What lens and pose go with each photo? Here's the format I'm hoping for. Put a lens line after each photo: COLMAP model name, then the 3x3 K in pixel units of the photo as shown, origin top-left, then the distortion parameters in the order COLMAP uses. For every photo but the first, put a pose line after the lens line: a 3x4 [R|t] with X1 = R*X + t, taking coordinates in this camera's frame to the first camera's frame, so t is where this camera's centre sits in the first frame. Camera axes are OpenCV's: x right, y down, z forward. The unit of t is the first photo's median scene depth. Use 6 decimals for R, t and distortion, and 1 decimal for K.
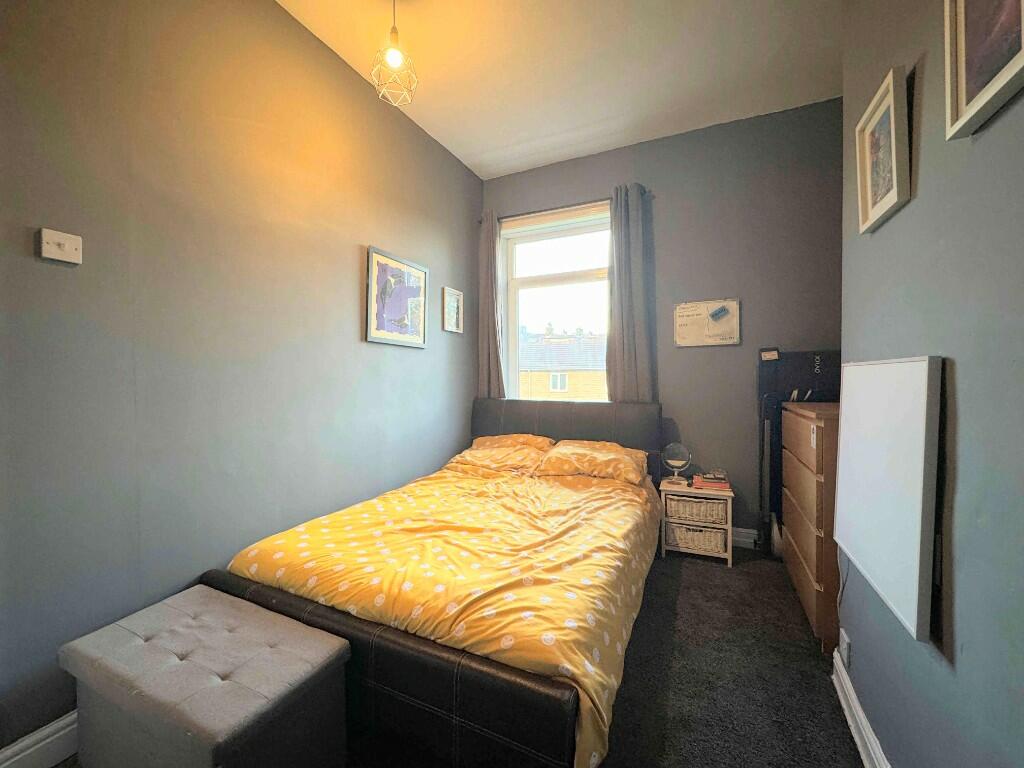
lens RADIAL K [[407.4, 0, 512.0], [0, 407.4, 384.0], [0, 0, 1]] dist [-0.001299, 0.000199]
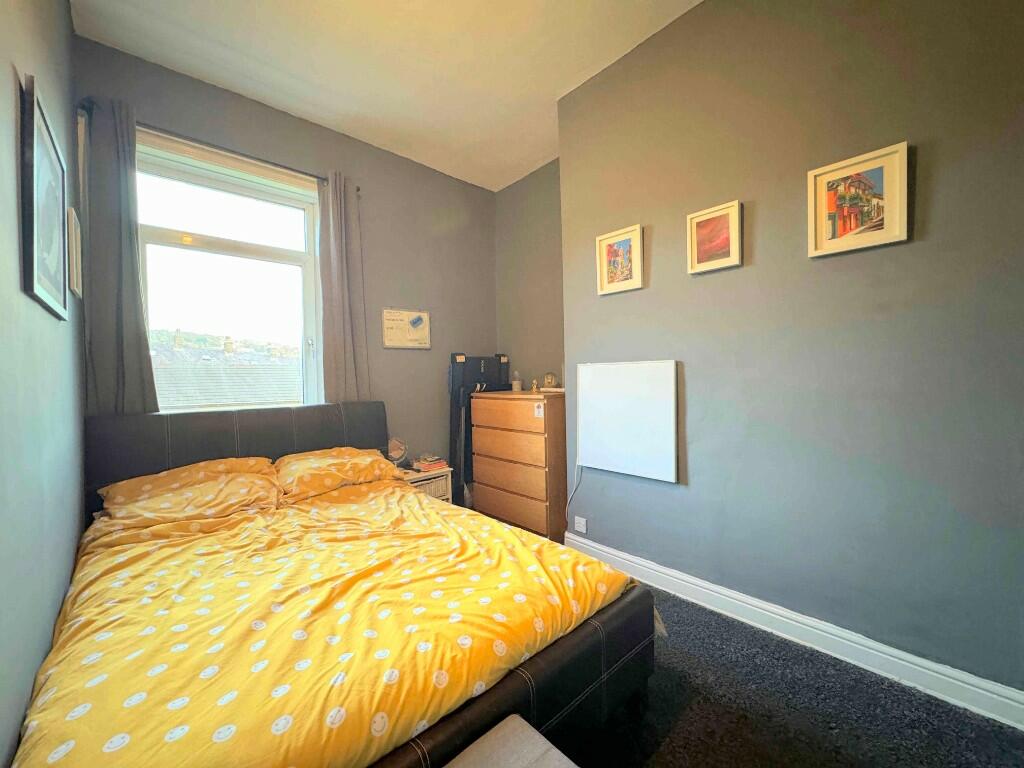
lens RADIAL K [[407.4, 0, 512.0], [0, 407.4, 384.0], [0, 0, 1]] dist [-0.001299, 0.000199]
pose [[0.382343, -0.020989, 0.923782, -0.581824], [0.033512, 0.999399, 0.008837, 0.006785], [-0.923413, 0.027579, 0.382816, 0.371897]]
